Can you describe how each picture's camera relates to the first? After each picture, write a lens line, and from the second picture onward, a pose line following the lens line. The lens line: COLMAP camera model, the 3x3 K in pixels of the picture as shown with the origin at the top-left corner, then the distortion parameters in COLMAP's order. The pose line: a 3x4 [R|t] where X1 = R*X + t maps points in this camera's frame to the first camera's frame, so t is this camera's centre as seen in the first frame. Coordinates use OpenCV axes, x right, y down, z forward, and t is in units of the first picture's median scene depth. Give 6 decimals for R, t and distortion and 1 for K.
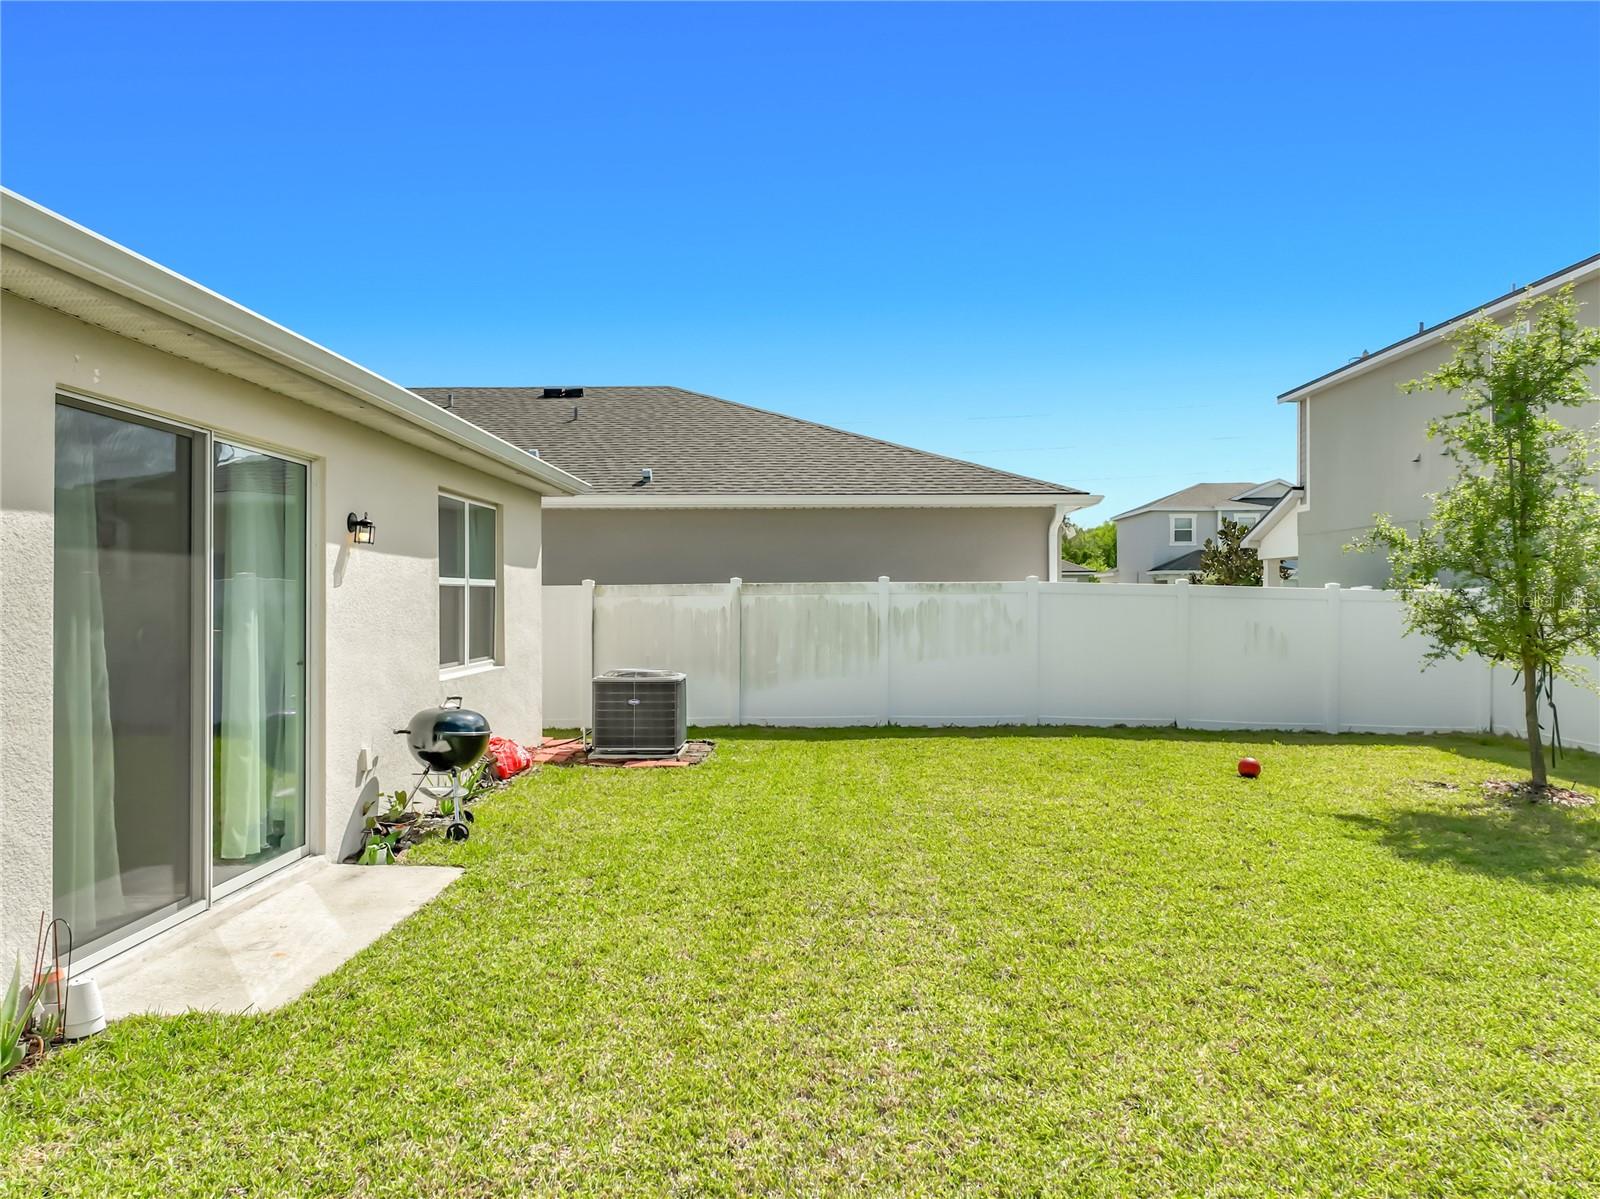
lens RADIAL K [[1111.1, 0, 800.0], [0, 1111.1, 599.5], [0, 0, 1]] dist [0.054871, 0.001648]
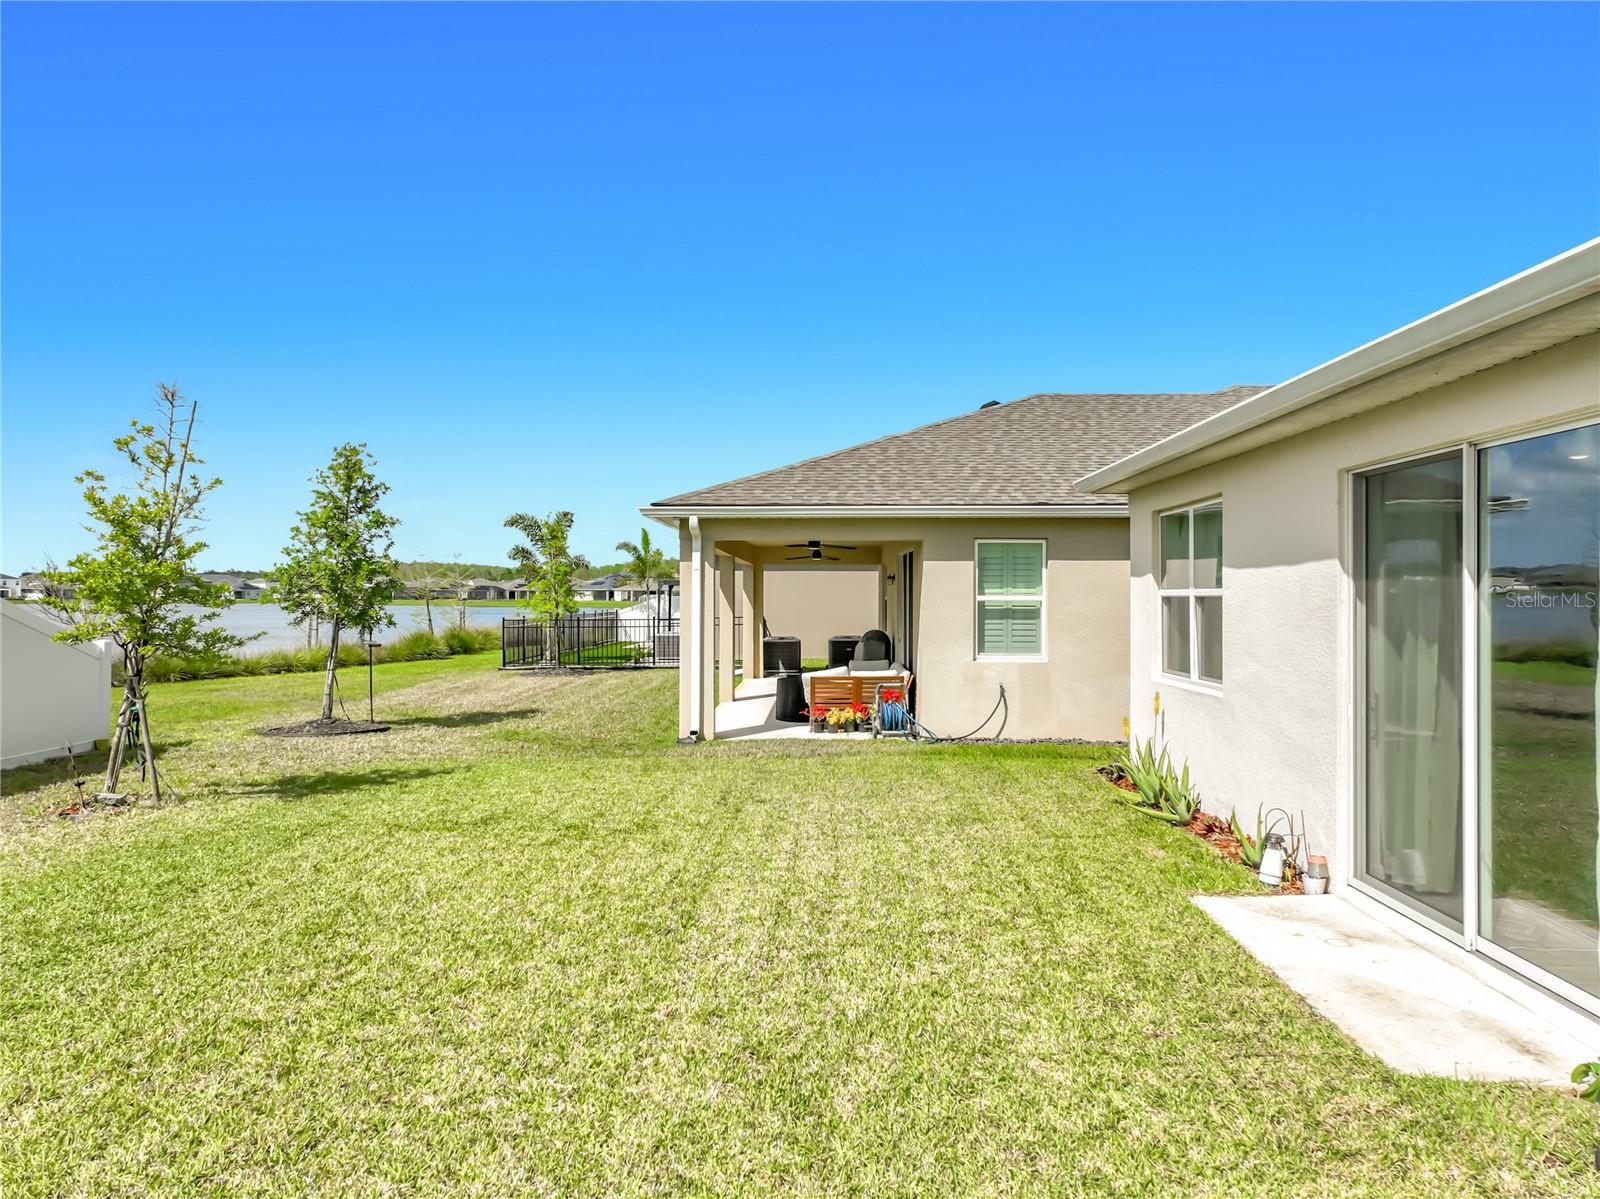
lens RADIAL K [[1128.0, 0, 809.0], [0, 1128.0, 605.0], [0, 0, 1]] dist [-0.007326, 0.020845]
pose [[-0.999462, -0.032591, -0.003558, 0.030837], [-0.032608, 0.999457, 0.004841, 0.001641], [0.003399, 0.004954, -0.999982, 1.832450]]
